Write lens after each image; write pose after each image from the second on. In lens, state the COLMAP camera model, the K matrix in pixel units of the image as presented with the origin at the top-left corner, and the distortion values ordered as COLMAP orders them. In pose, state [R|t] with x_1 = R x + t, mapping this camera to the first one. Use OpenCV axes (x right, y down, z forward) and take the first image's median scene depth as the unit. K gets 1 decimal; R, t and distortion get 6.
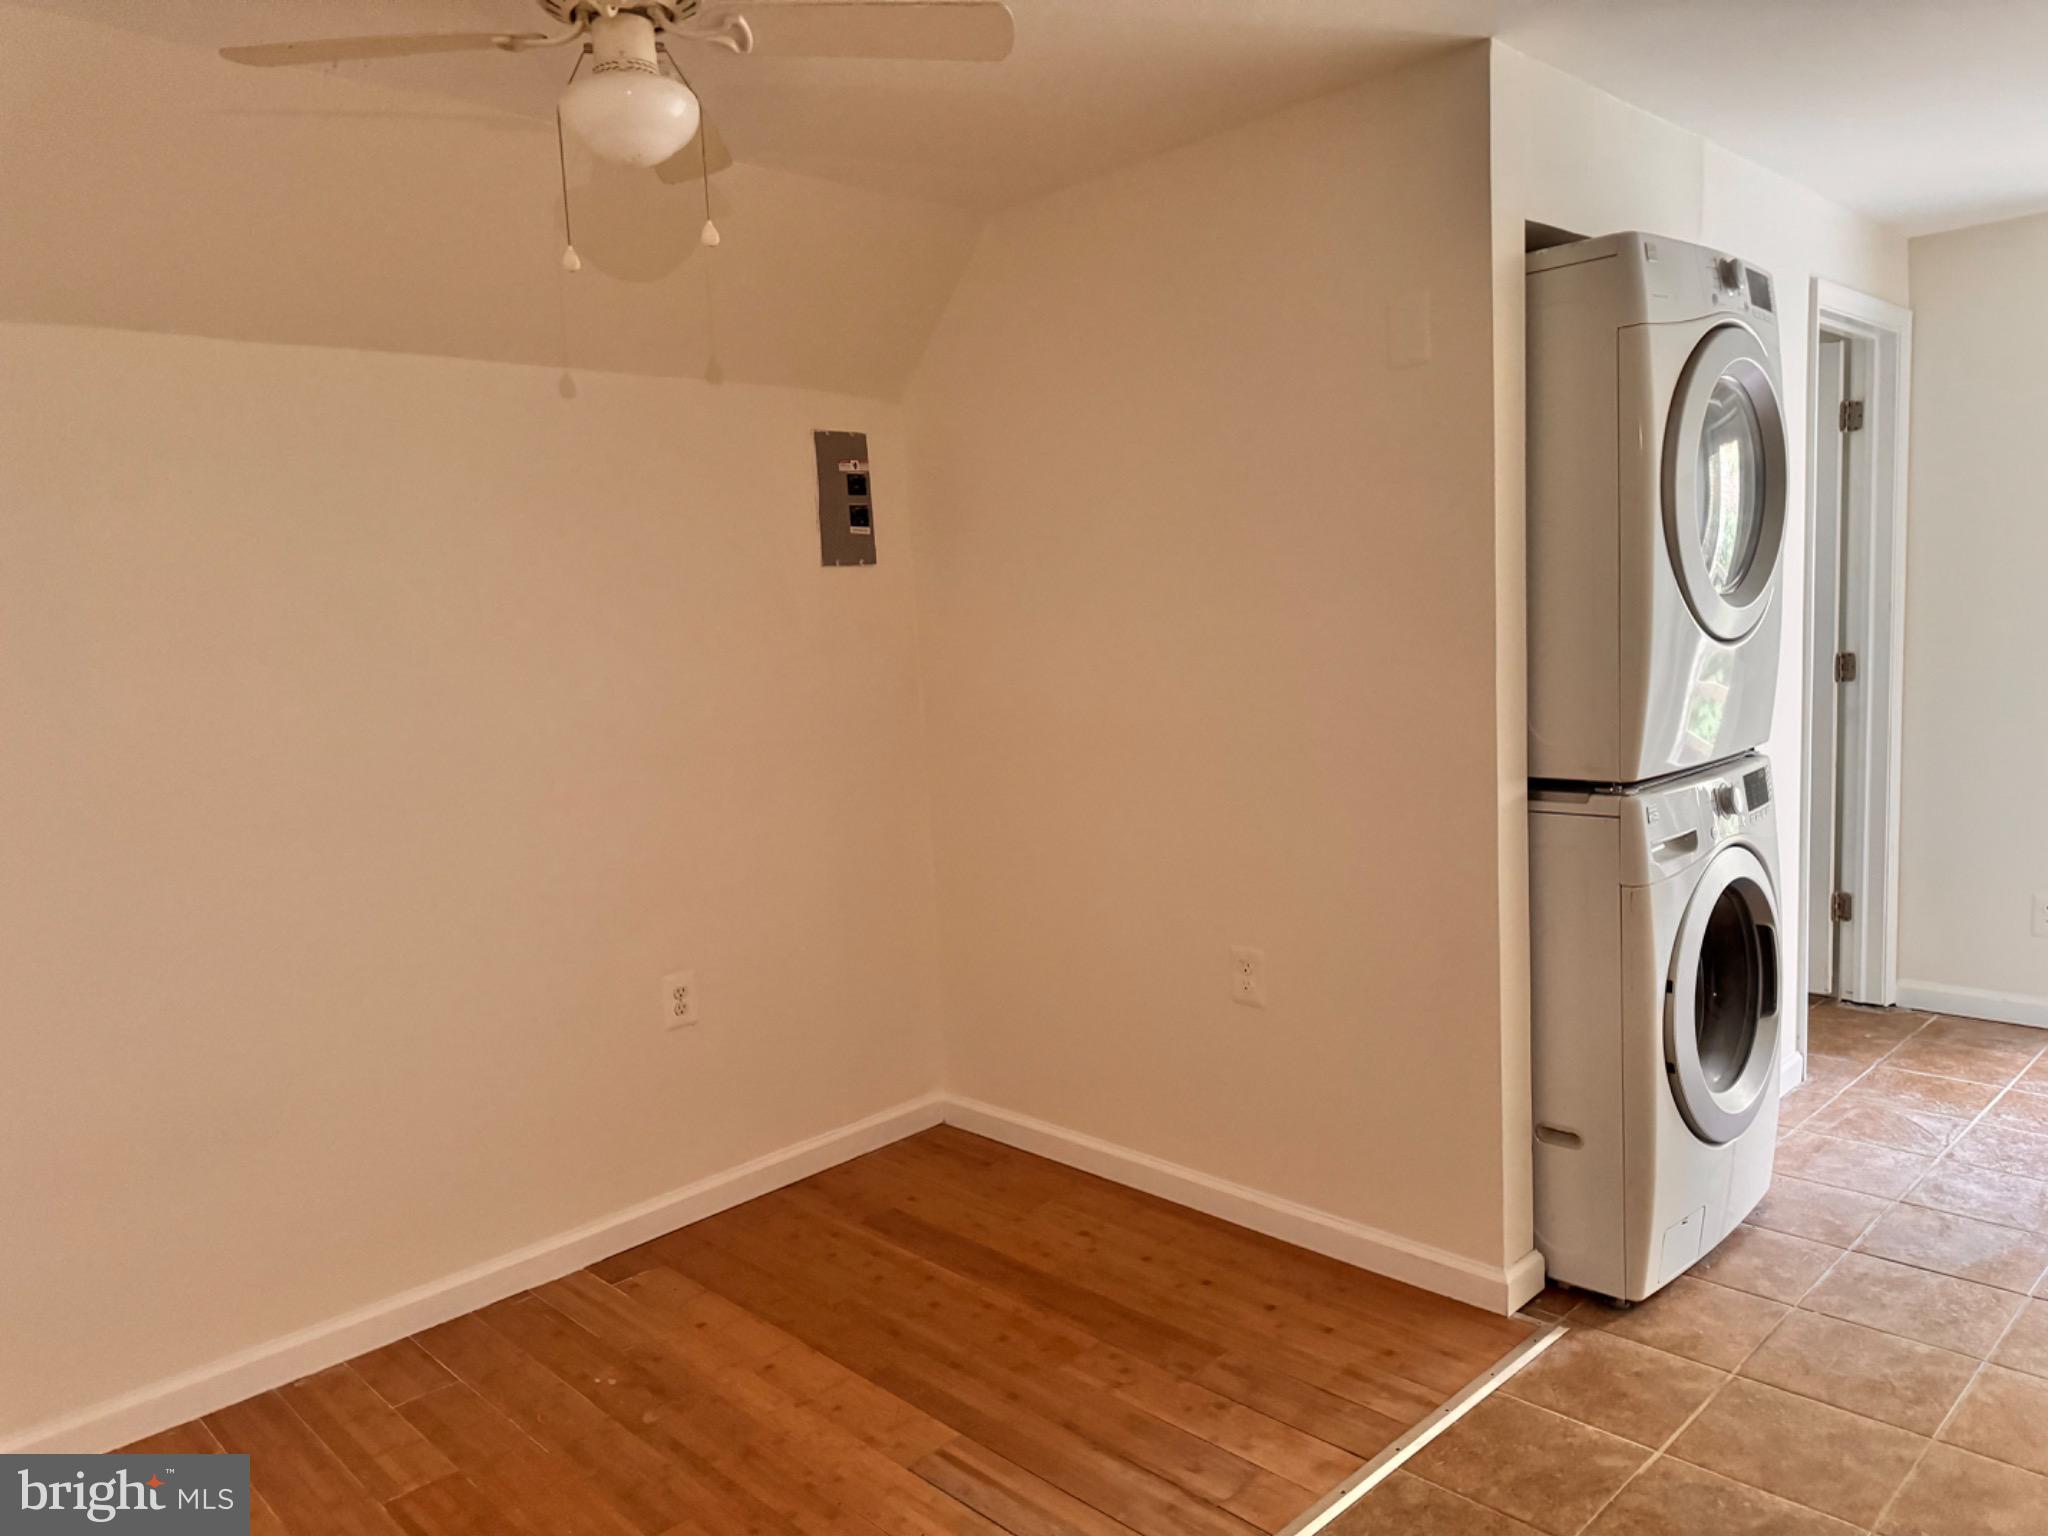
lens RADIAL K [[1448.9, 0, 1026.7], [0, 1448.9, 765.6], [0, 0, 1]] dist [0.037032, 0.002848]
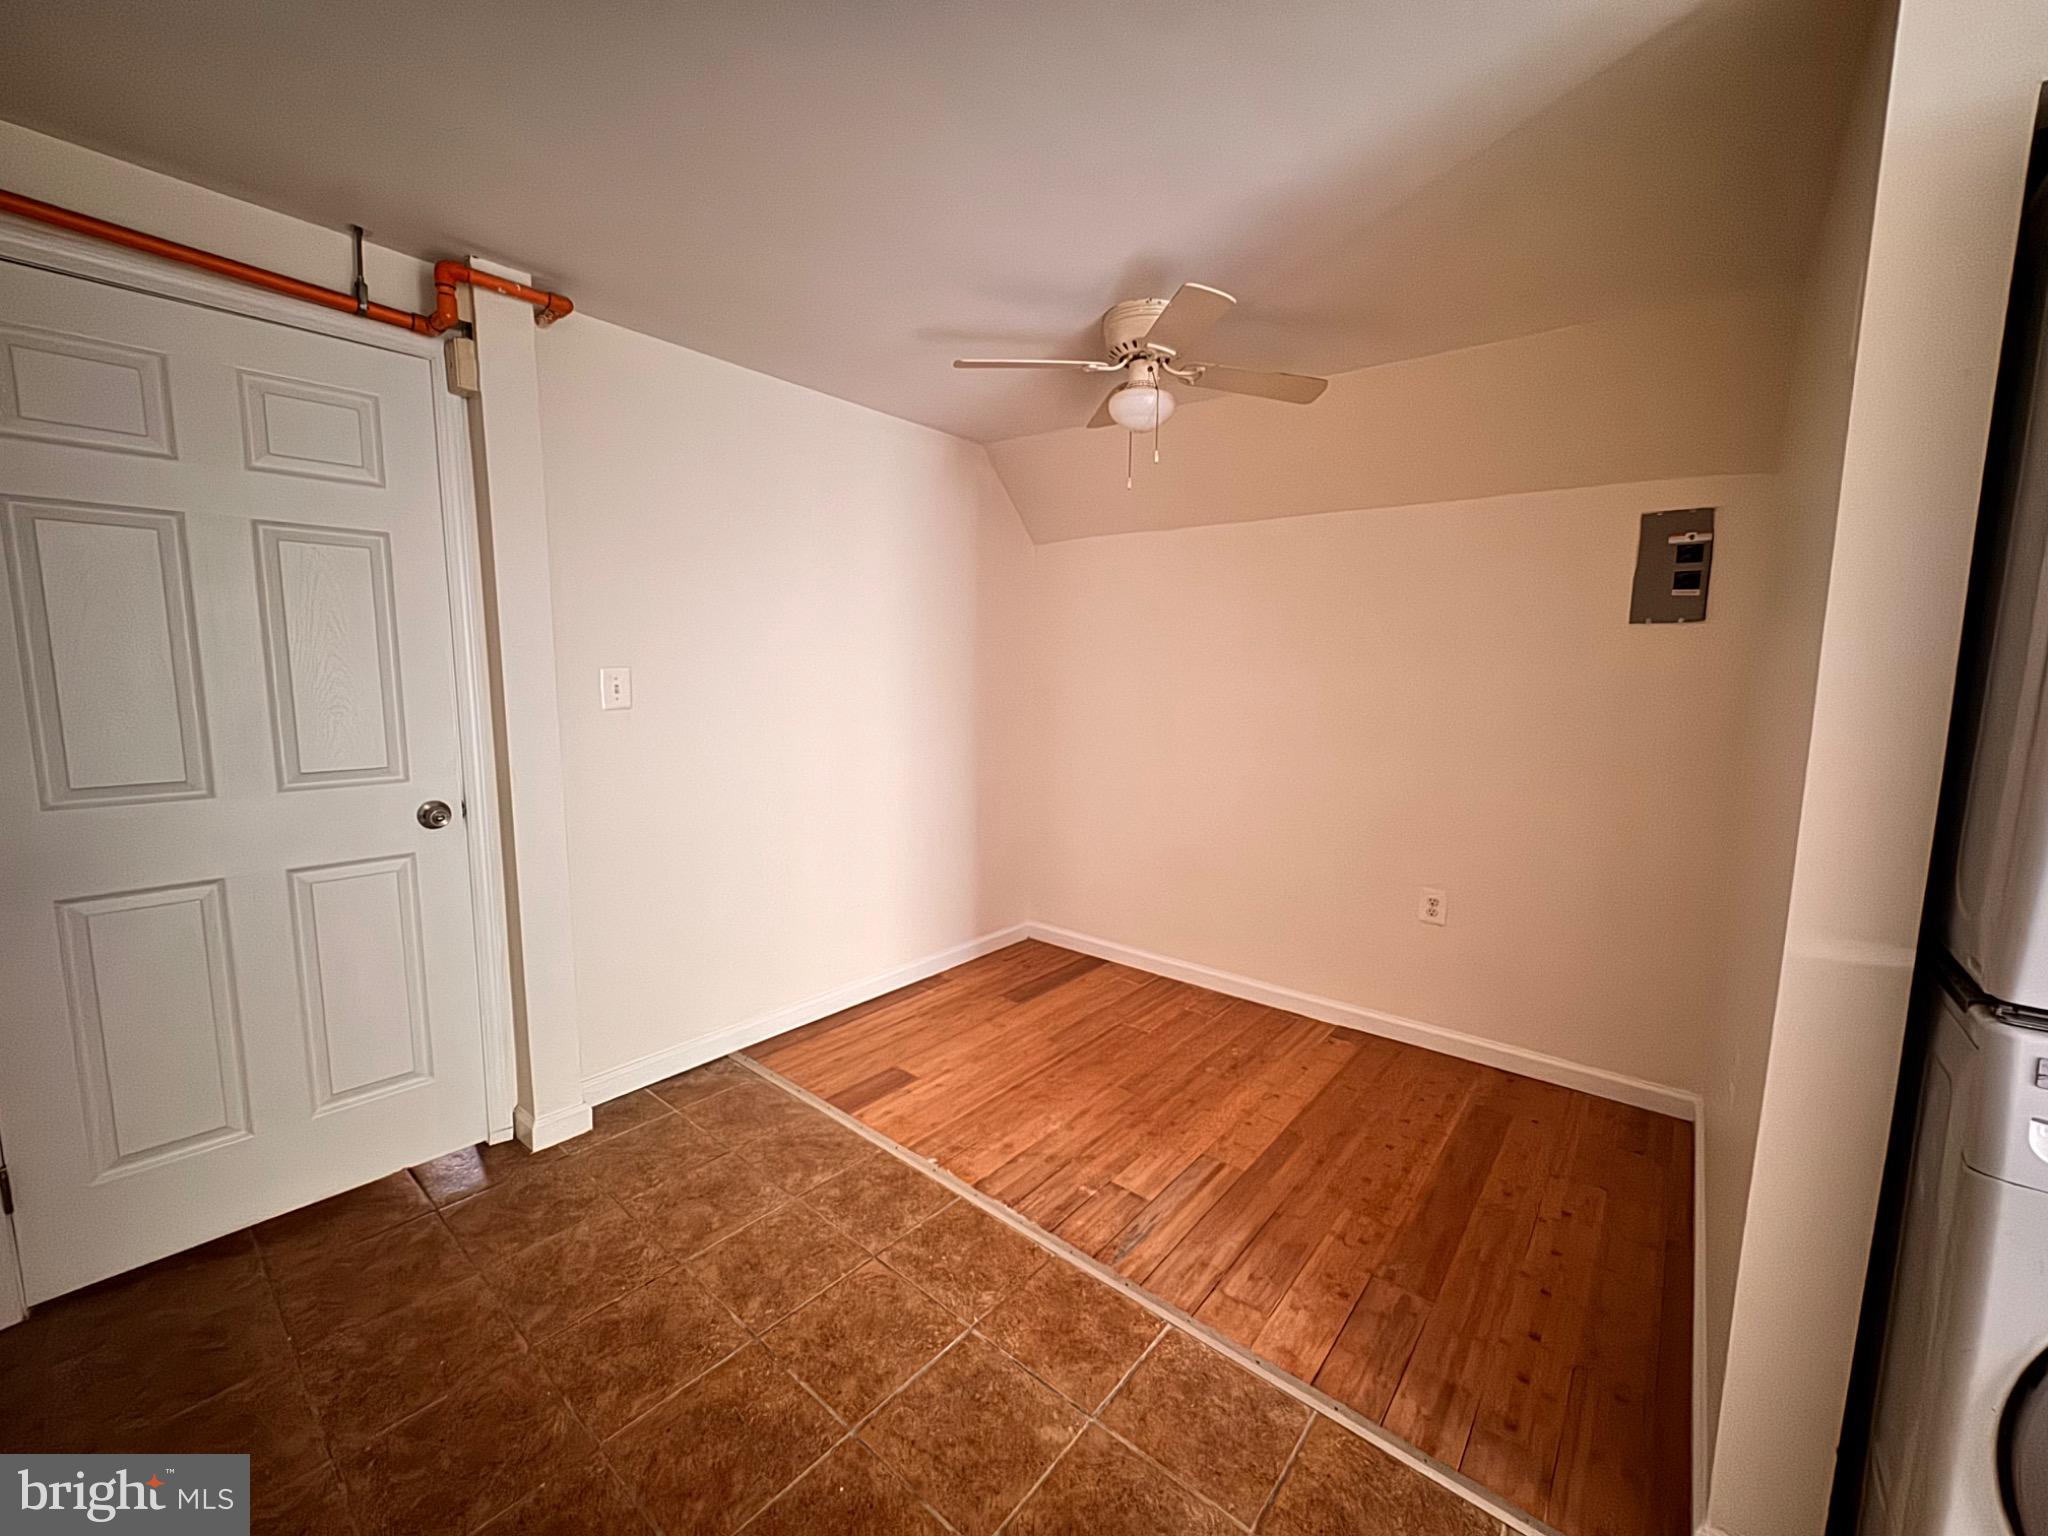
lens RADIAL K [[814.5, 0, 1028.9], [0, 814.5, 768.4], [0, 0, 1]] dist [-0.002847, -0.000092]
pose [[0.106289, 0.164989, -0.980552, 0.646644], [-0.134399, 0.979472, 0.150239, -0.065897], [0.985210, 0.115817, 0.126281, 0.537050]]
